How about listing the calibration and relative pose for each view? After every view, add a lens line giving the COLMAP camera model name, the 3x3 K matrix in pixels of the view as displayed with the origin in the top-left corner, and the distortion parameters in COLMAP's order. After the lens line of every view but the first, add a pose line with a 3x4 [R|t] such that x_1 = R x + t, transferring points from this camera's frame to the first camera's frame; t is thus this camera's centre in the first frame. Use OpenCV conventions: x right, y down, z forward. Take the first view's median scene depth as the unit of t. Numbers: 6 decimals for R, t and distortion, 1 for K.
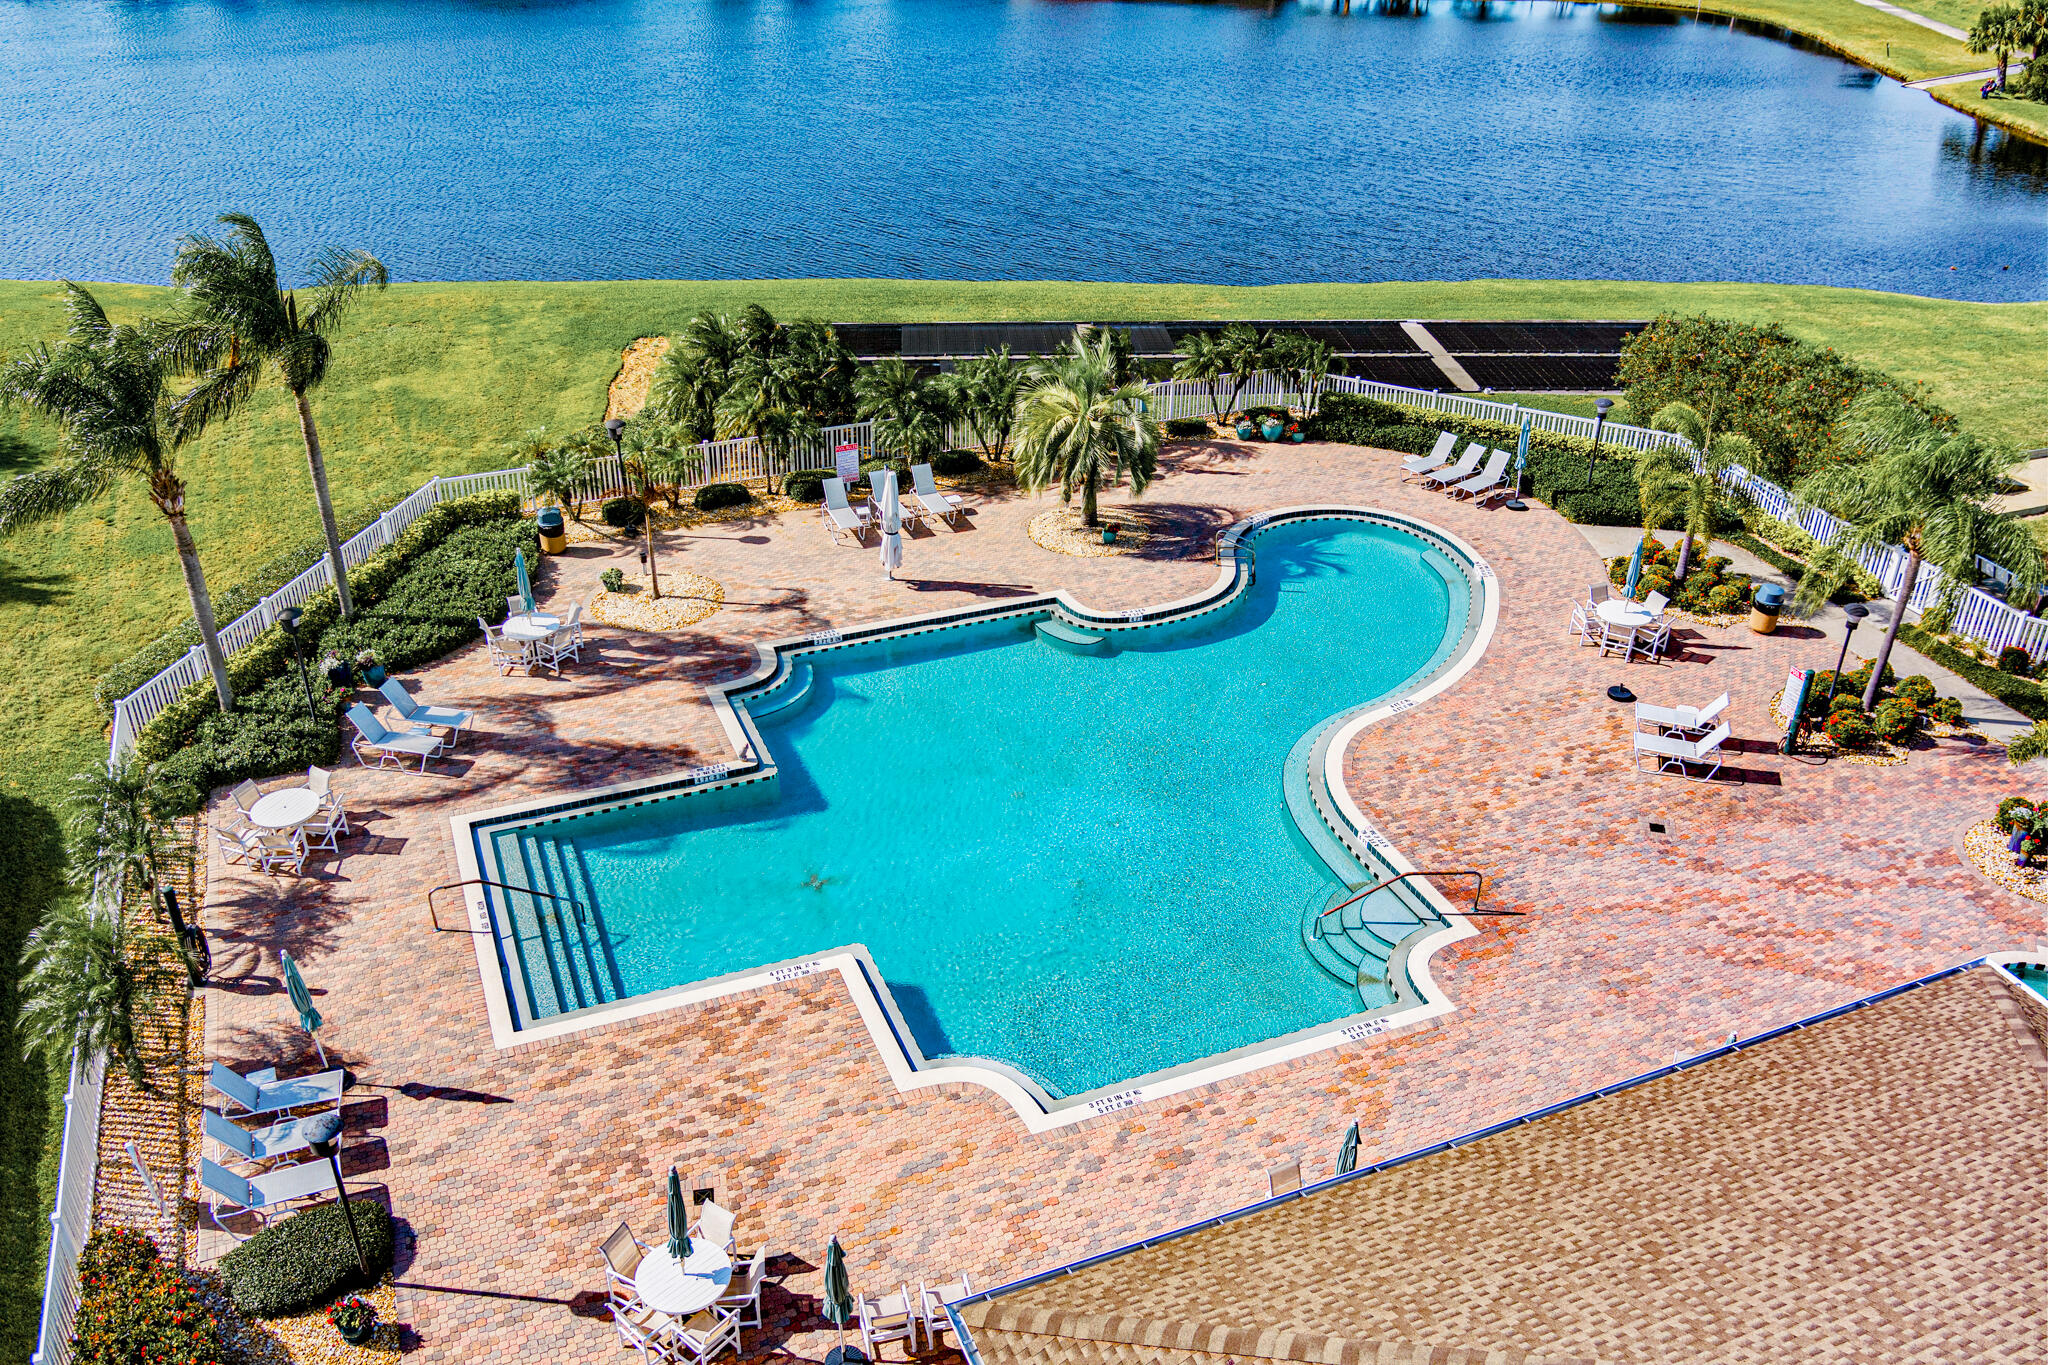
lens RADIAL K [[1663.3, 0, 1022.5], [0, 1663.3, 677.6], [0, 0, 1]] dist [-0.071685, -0.010041]
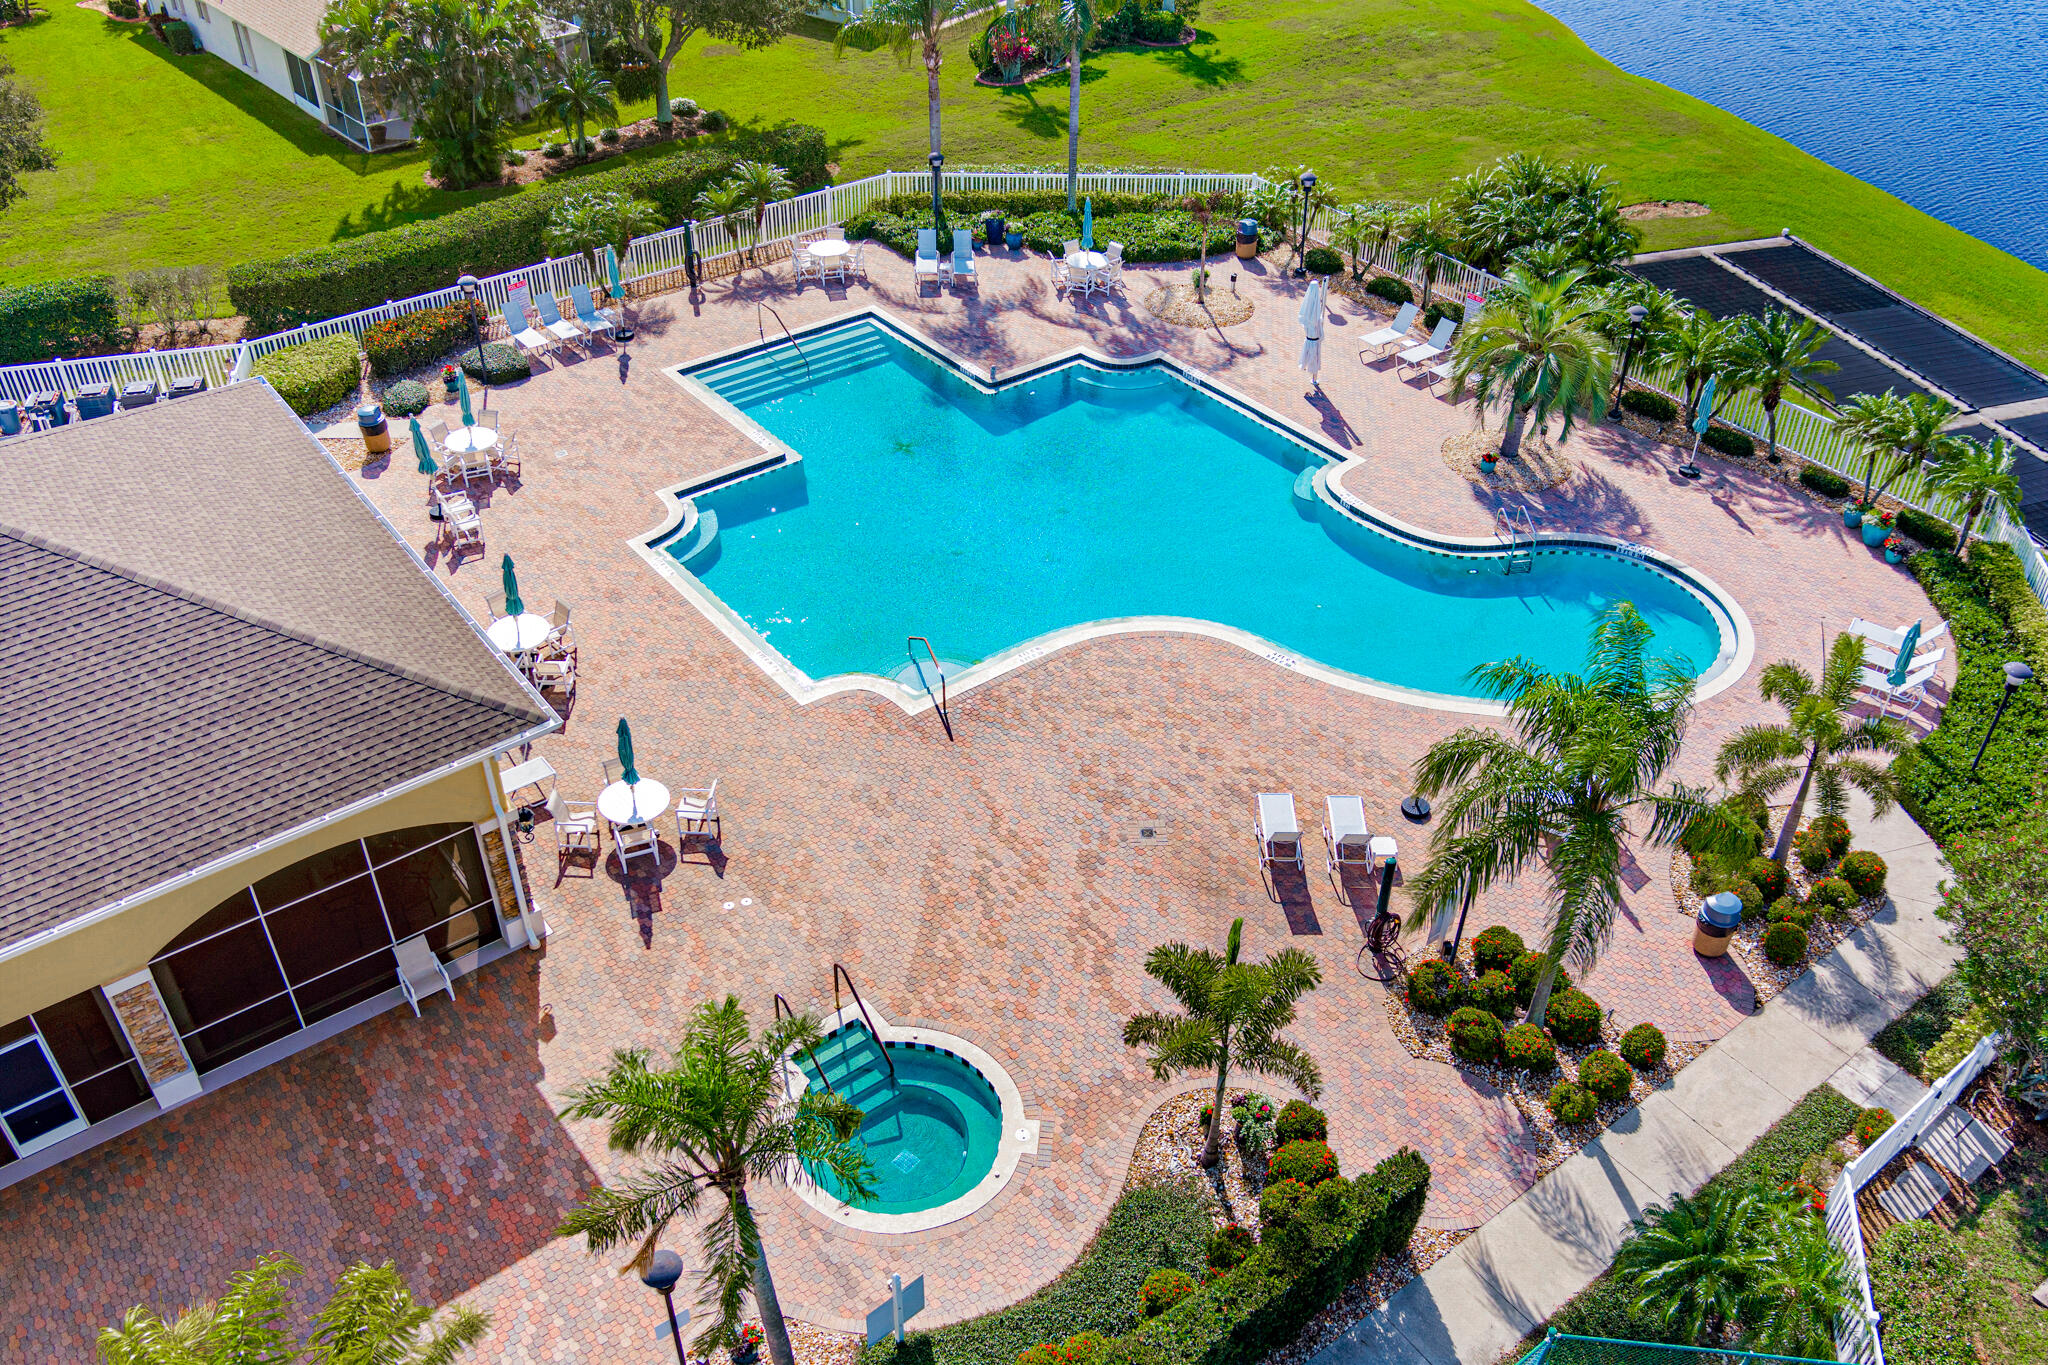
lens RADIAL K [[1663.3, 0, 1030.7], [0, 1663.3, 682.4], [0, 0, 1]] dist [-0.071685, -0.010041]
pose [[0.265271, 0.566604, -0.780123, 0.857771], [-0.491467, 0.775567, 0.396177, -0.254564], [0.829513, 0.278310, 0.484203, 0.396953]]
